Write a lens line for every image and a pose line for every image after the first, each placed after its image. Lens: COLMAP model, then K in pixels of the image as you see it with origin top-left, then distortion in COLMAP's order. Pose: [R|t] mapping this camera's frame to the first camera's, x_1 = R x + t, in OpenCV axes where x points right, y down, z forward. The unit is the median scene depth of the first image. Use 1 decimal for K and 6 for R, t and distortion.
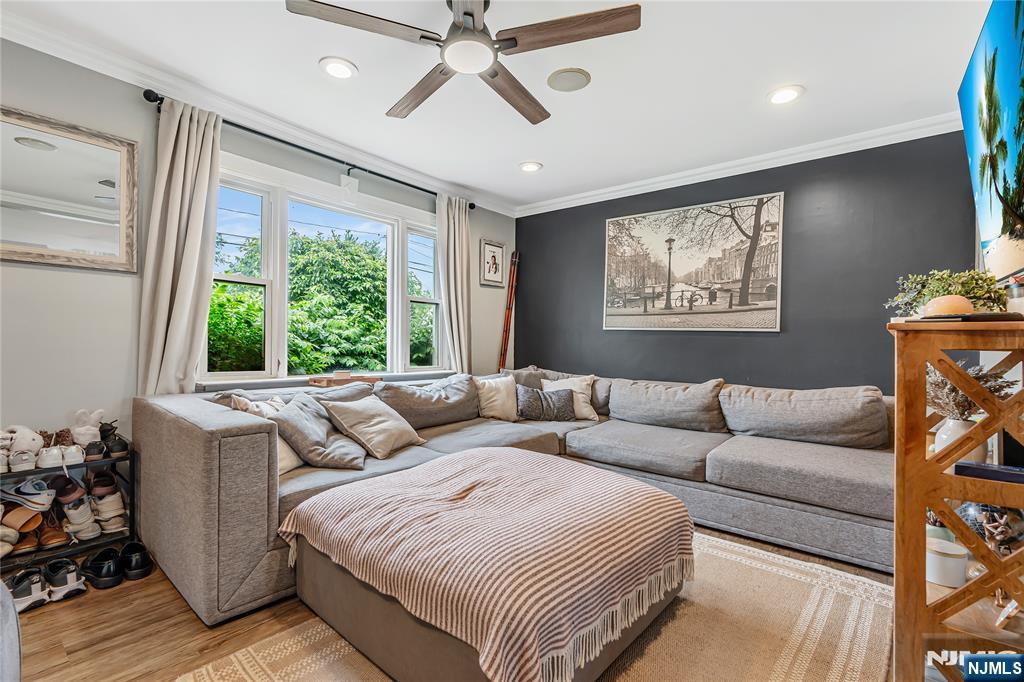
lens RADIAL K [[471.5, 0, 506.1], [0, 471.5, 347.0], [0, 0, 1]] dist [-0.000348, 0.001335]
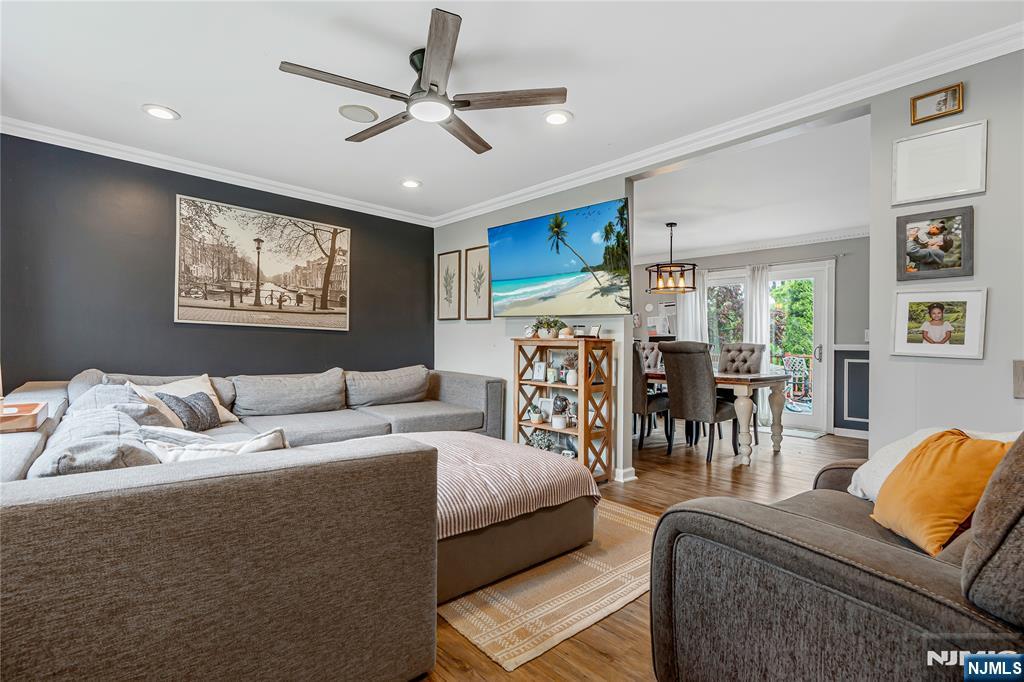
lens RADIAL K [[471.5, 0, 509.9], [0, 471.5, 343.1], [0, 0, 1]] dist [-0.000348, 0.001335]
pose [[0.127425, -0.009393, 0.991804, -0.642410], [-0.006472, 0.999926, 0.010301, -0.013008], [-0.991827, -0.007732, 0.127355, 0.322770]]
